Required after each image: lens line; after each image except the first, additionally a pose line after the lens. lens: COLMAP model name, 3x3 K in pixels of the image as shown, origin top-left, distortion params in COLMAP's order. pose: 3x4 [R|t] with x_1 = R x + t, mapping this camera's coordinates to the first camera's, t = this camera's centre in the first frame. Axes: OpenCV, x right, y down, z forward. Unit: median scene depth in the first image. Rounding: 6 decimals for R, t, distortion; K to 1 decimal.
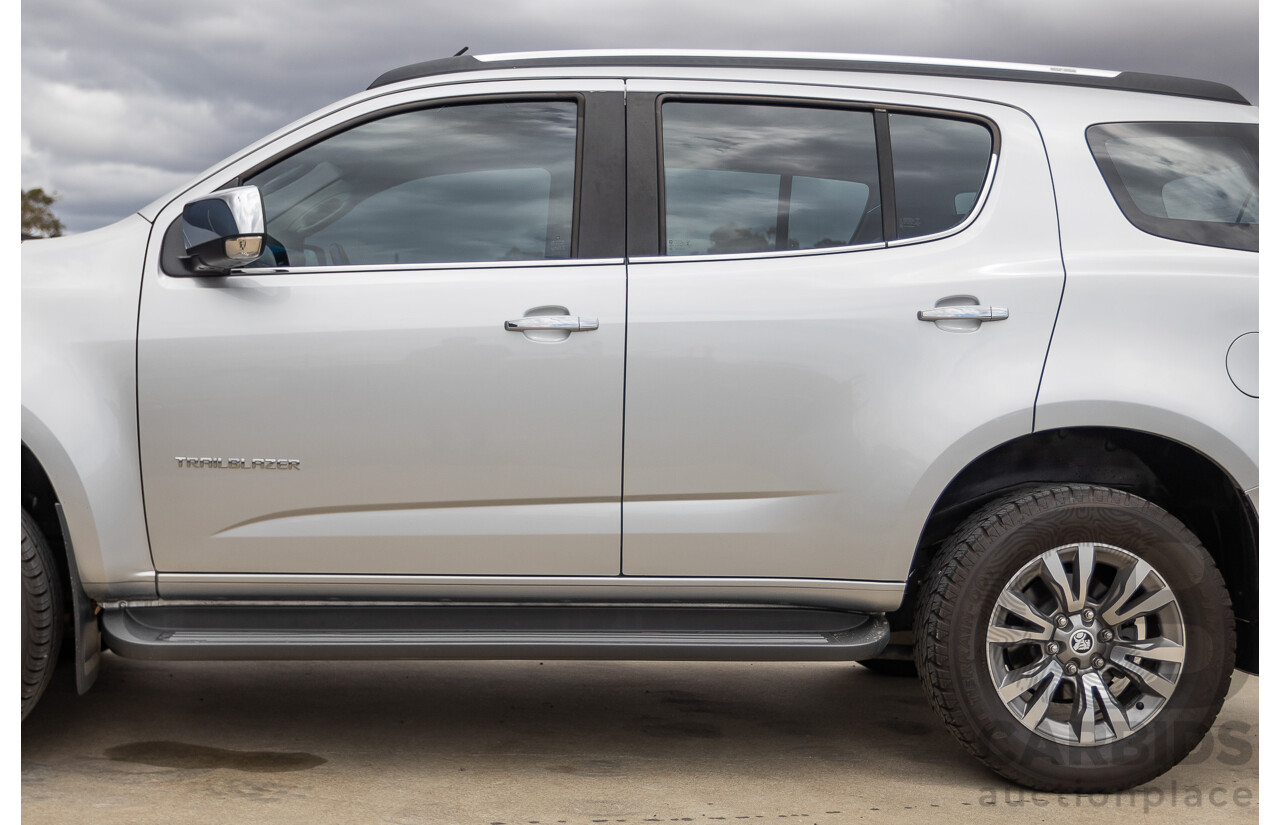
lens RADIAL K [[2186.8, 0, 640.0], [0, 2186.8, 412.5], [0, 0, 1]] dist [-0.011625, 0.042660]
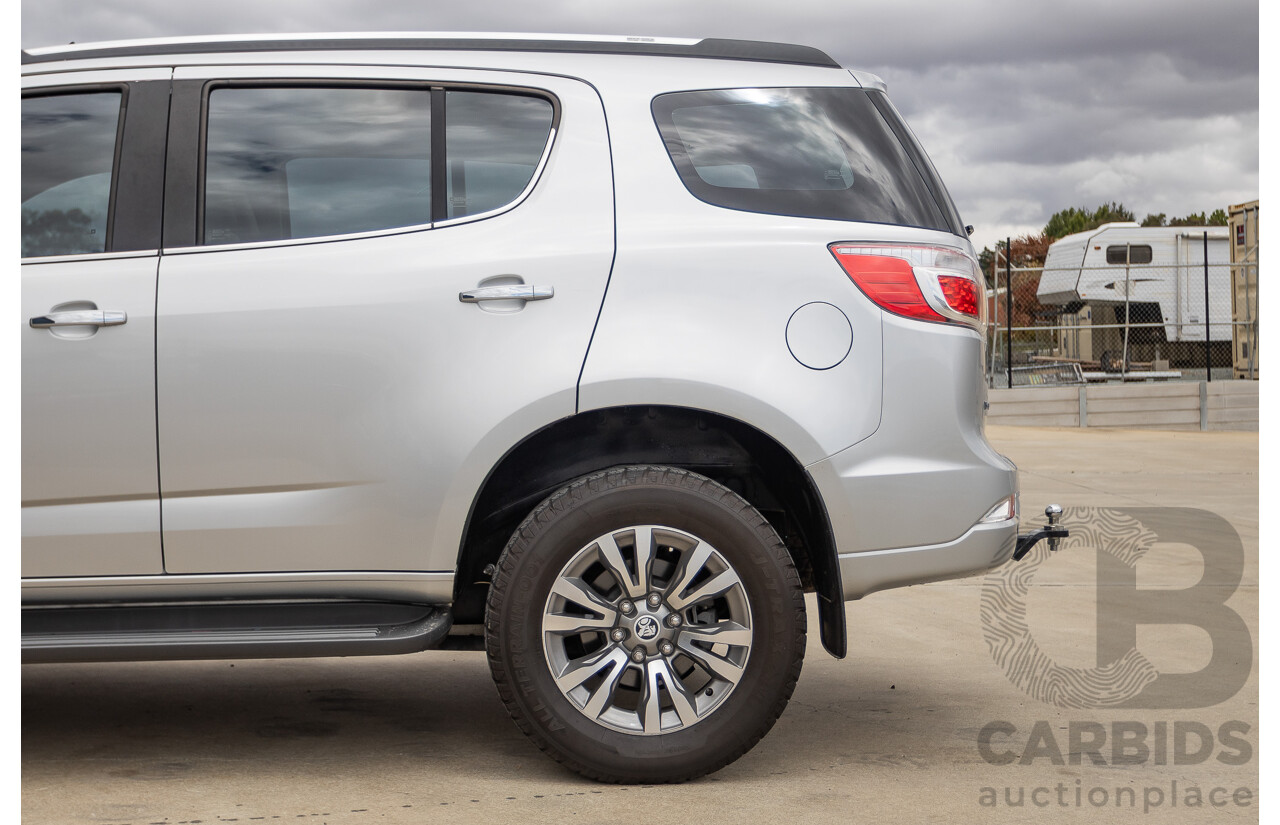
lens RADIAL K [[2186.8, 0, 640.0], [0, 2186.8, 412.5], [0, 0, 1]] dist [-0.011625, 0.042660]
pose [[0.998515, -0.033979, -0.042593, 0.244652], [0.033997, 0.999422, -0.000318, 0.009768], [0.042579, -0.001131, 0.999092, 0.031599]]
